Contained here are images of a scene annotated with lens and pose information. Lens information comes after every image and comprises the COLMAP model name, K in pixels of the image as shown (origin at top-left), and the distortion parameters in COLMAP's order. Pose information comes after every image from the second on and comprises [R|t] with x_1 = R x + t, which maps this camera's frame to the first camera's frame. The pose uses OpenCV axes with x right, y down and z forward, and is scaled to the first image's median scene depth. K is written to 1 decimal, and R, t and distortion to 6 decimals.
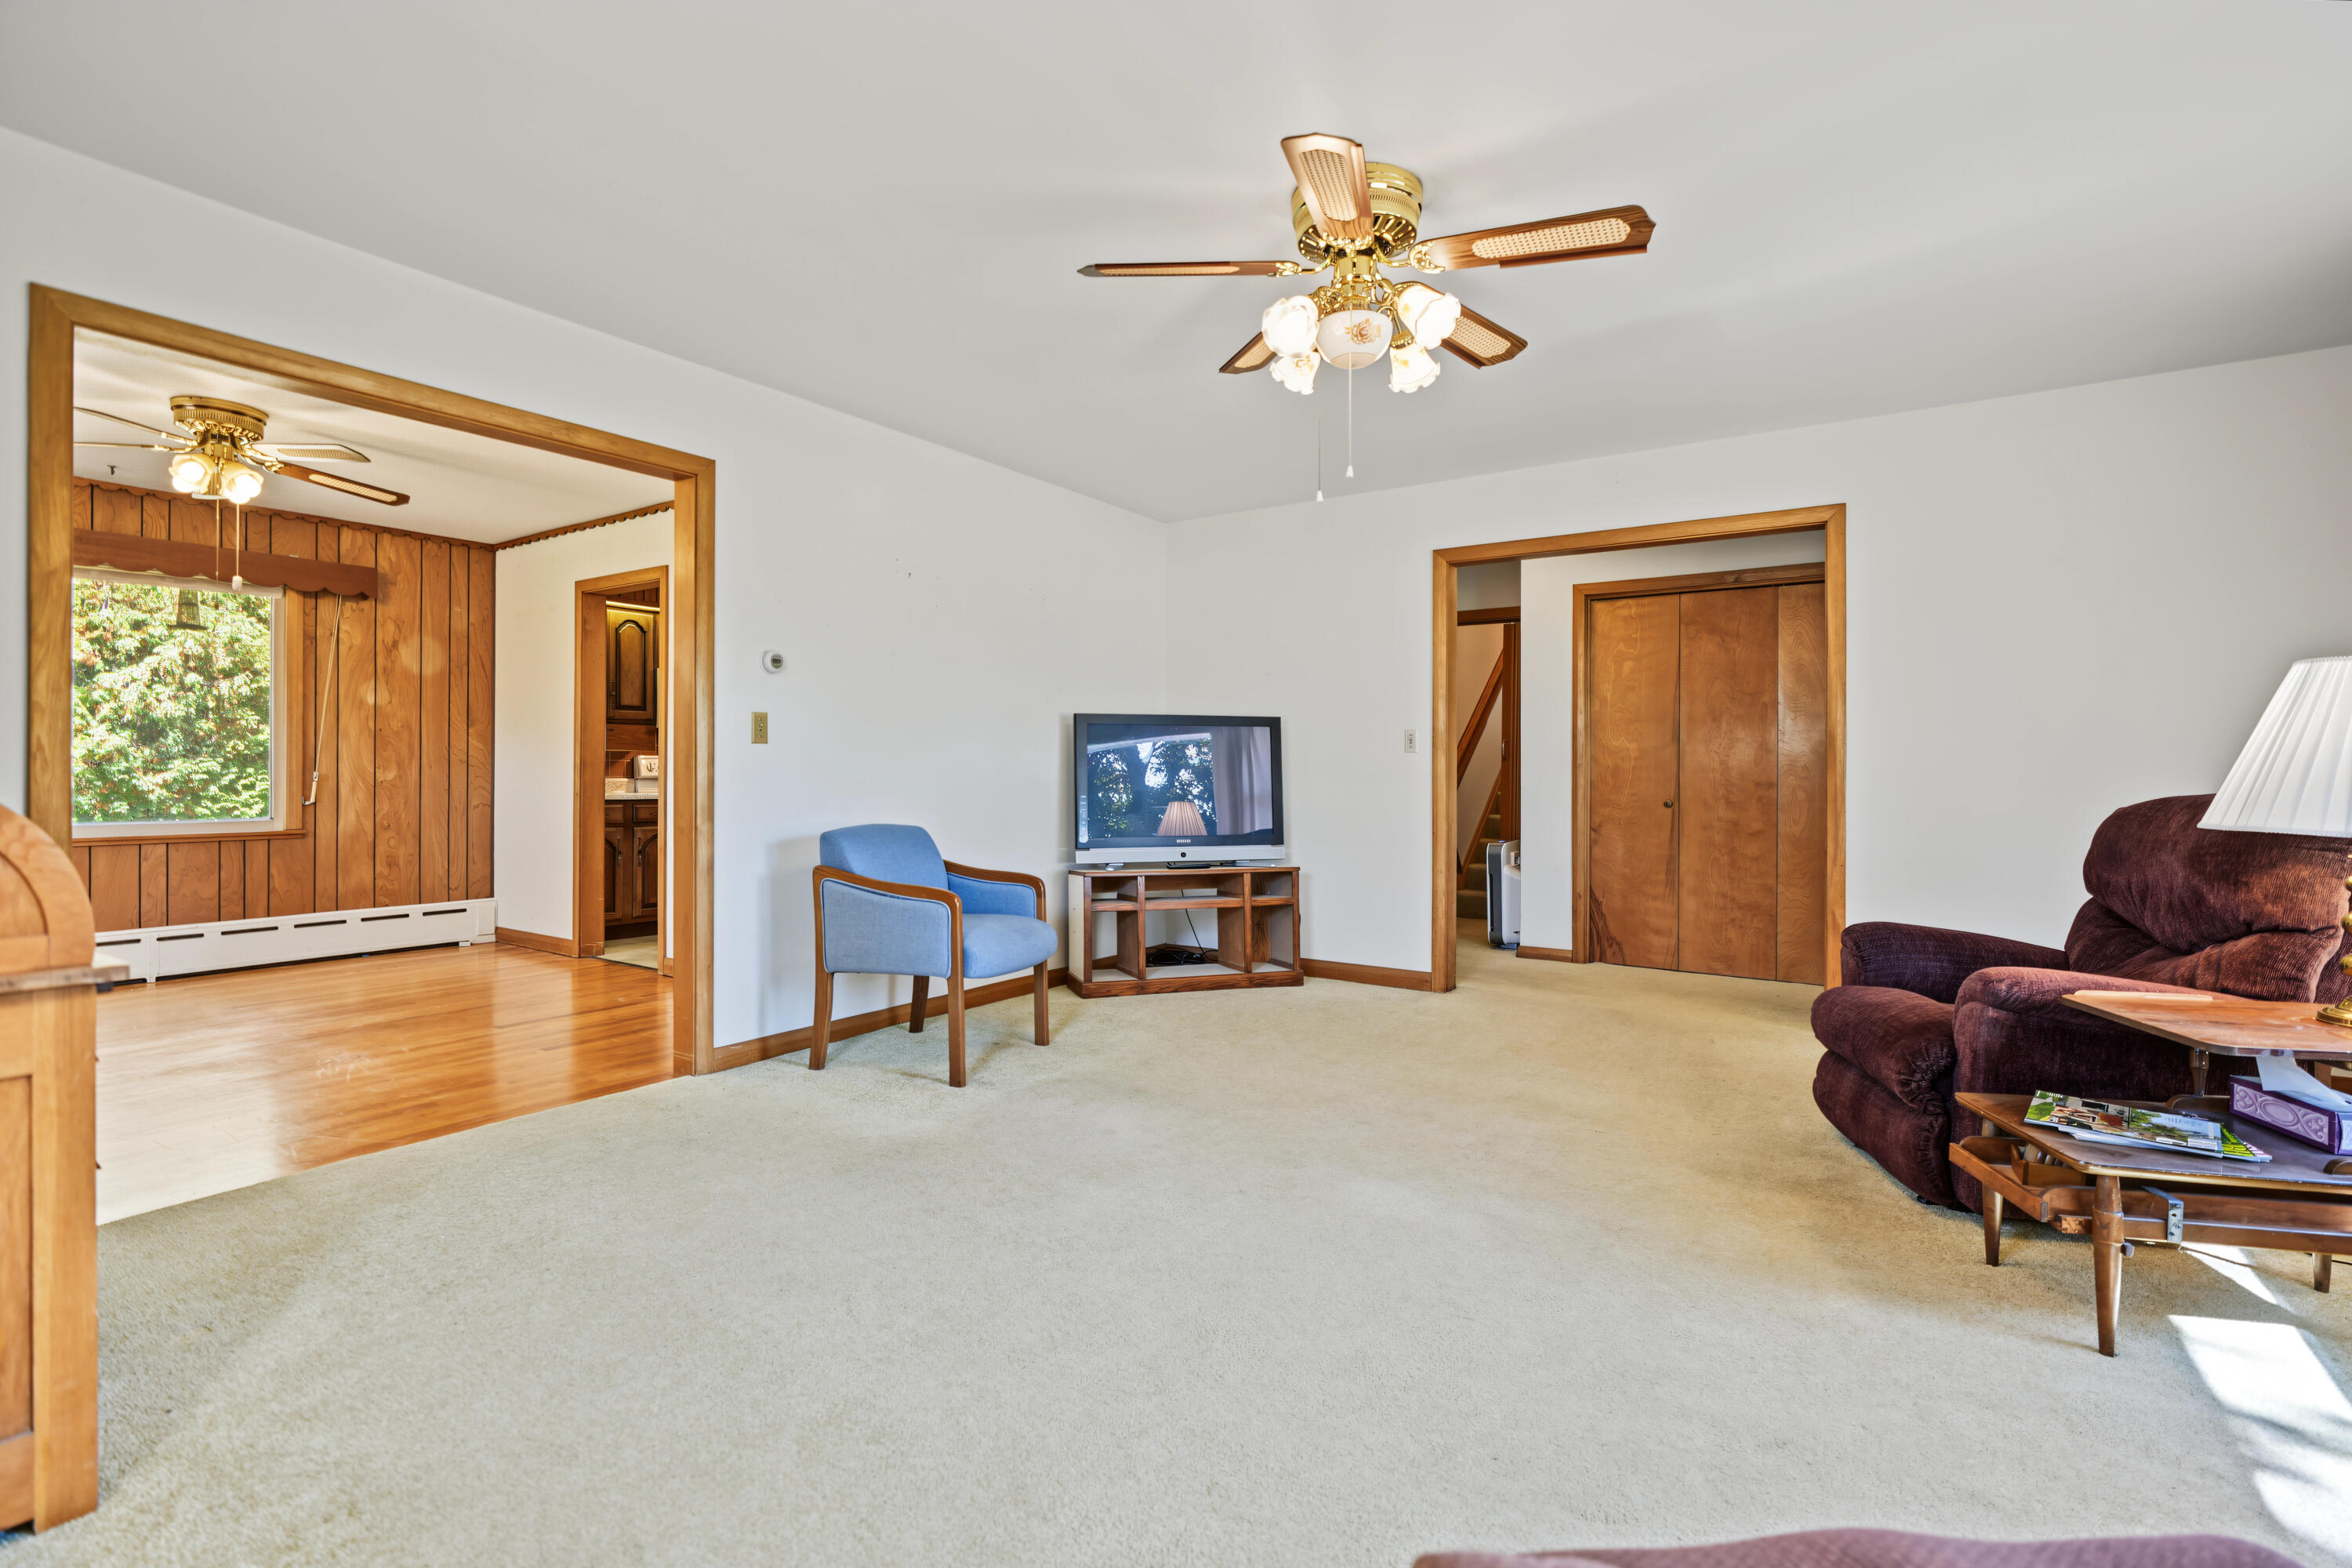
lens RADIAL K [[1076.7, 0, 1167.9], [0, 1076.7, 774.8], [0, 0, 1]] dist [-0.010928, 0.000716]
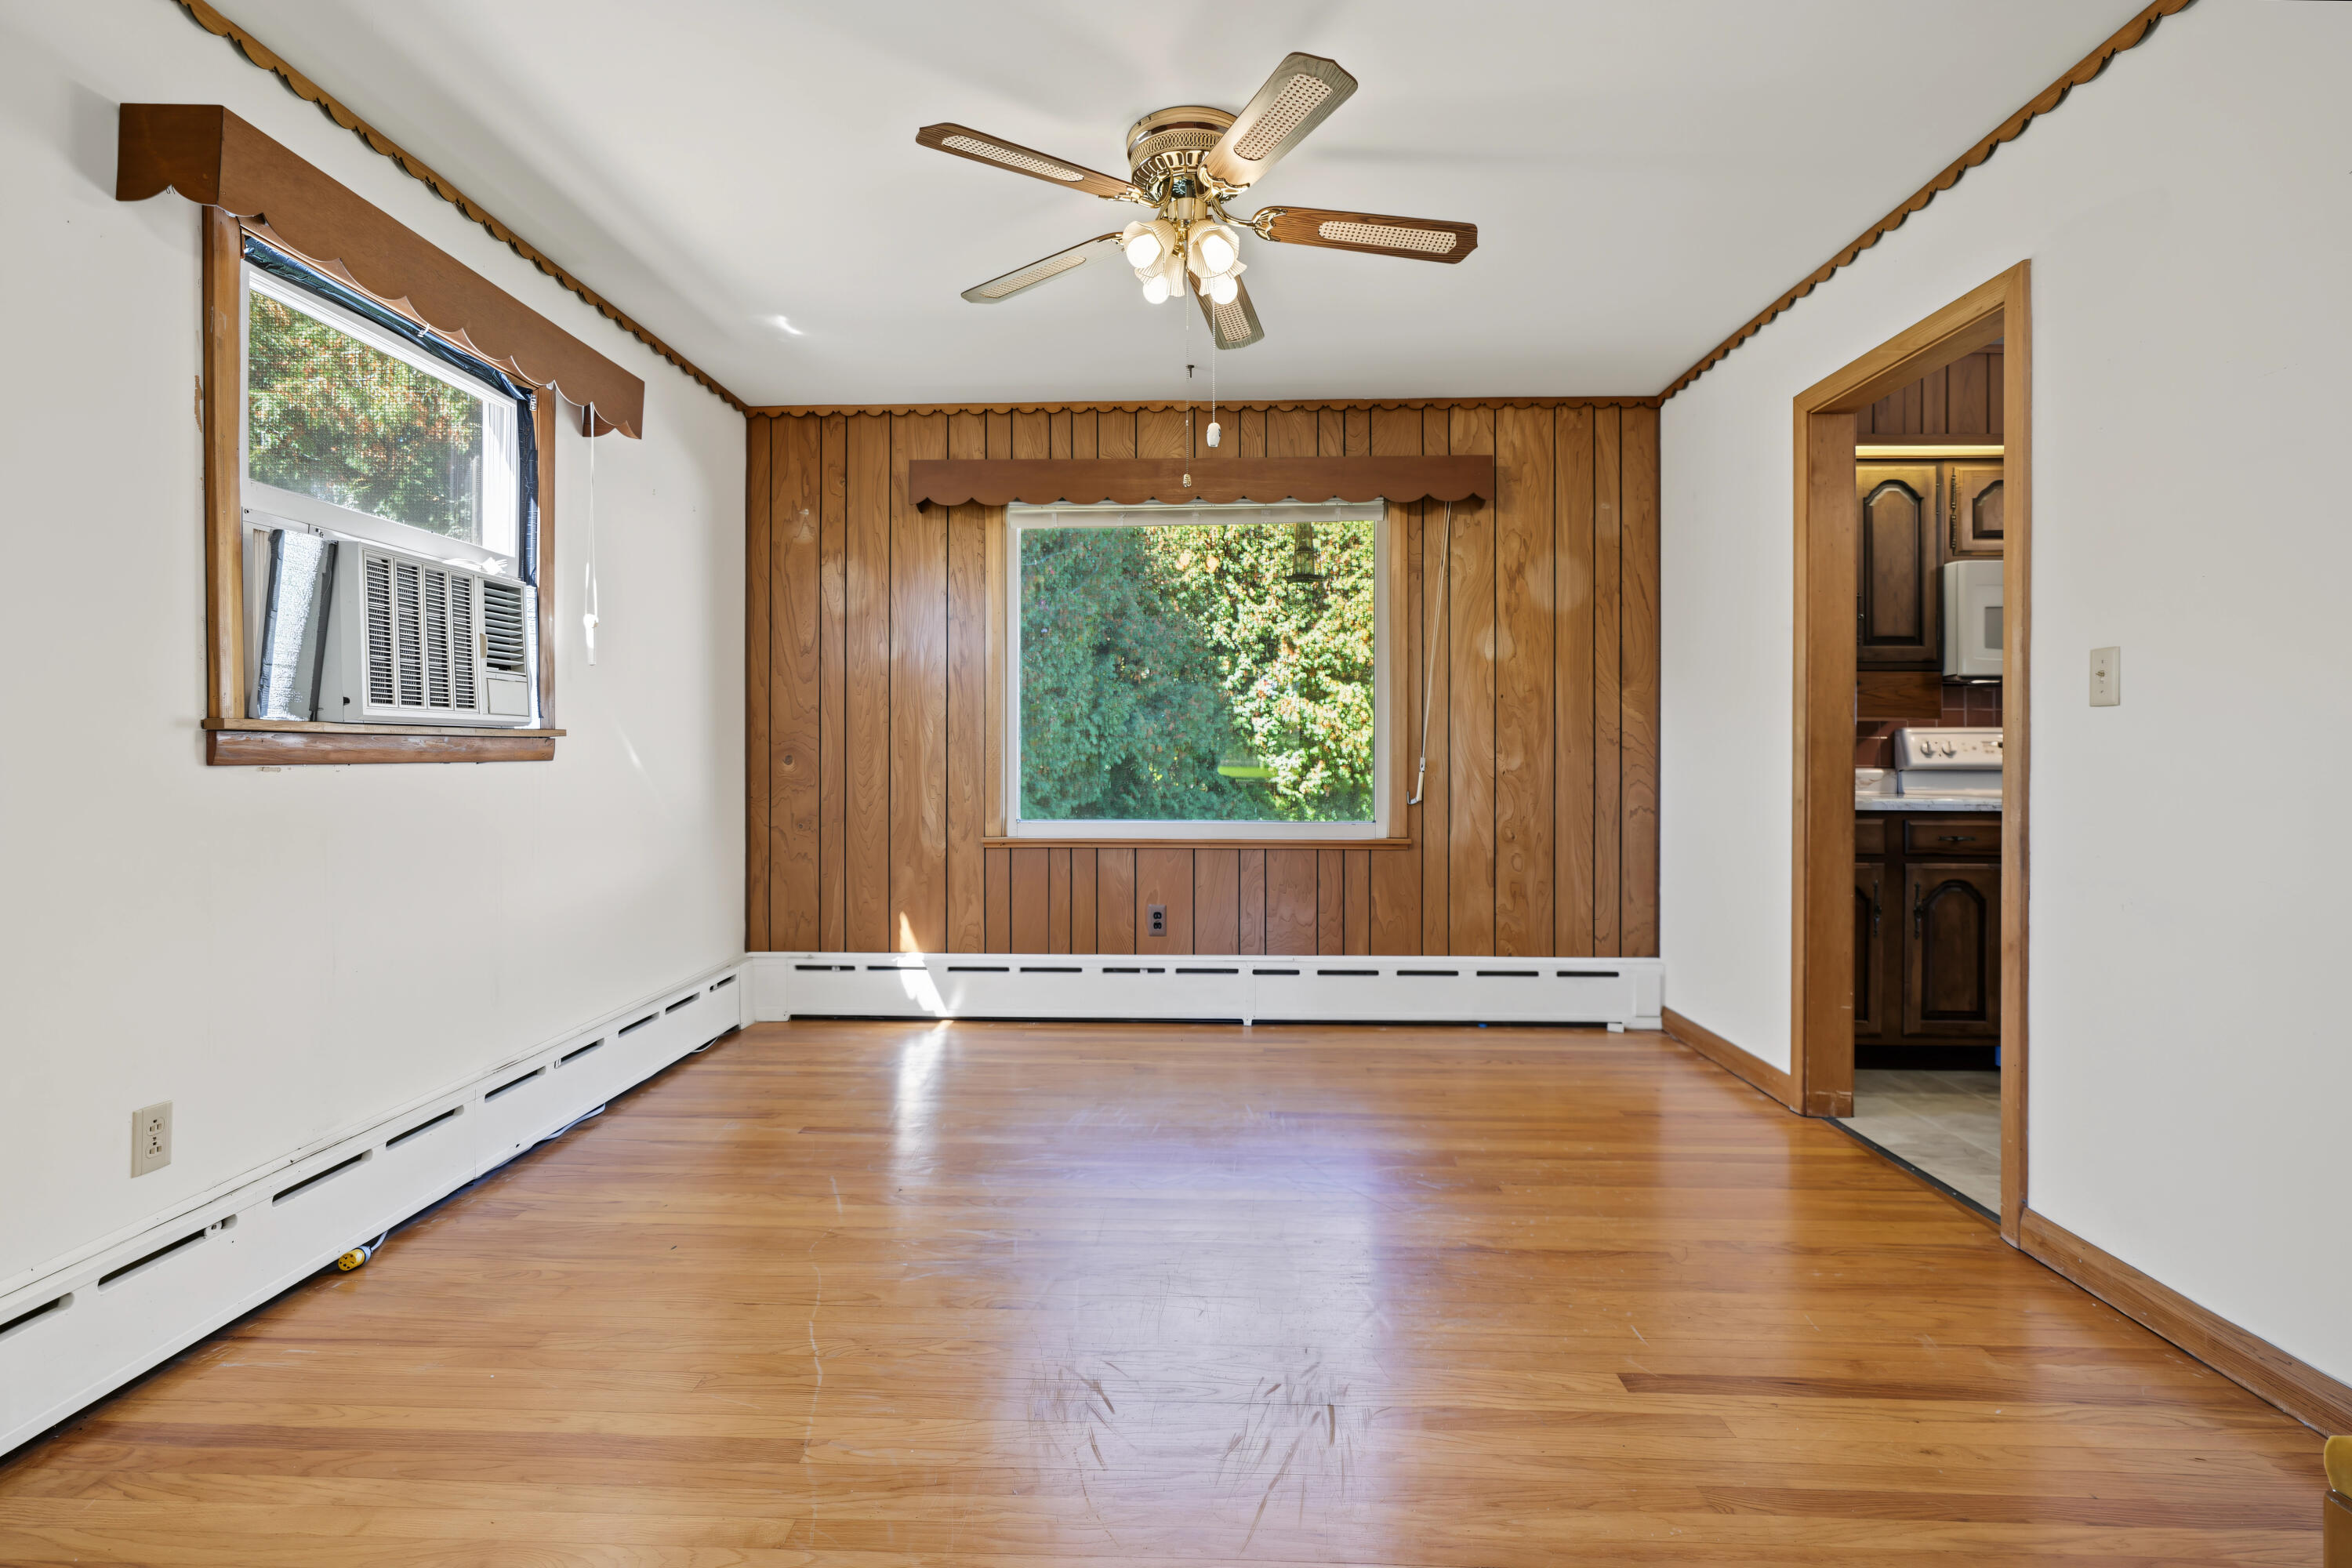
lens RADIAL K [[1083.4, 0, 1171.5], [0, 1083.4, 750.0], [0, 0, 1]] dist [-0.002313, 0.000018]
pose [[0.535053, -0.005698, -0.844799, -0.261303], [-0.001387, 0.999970, -0.007623, -0.002329], [0.844817, 0.005250, 0.535029, 0.446196]]
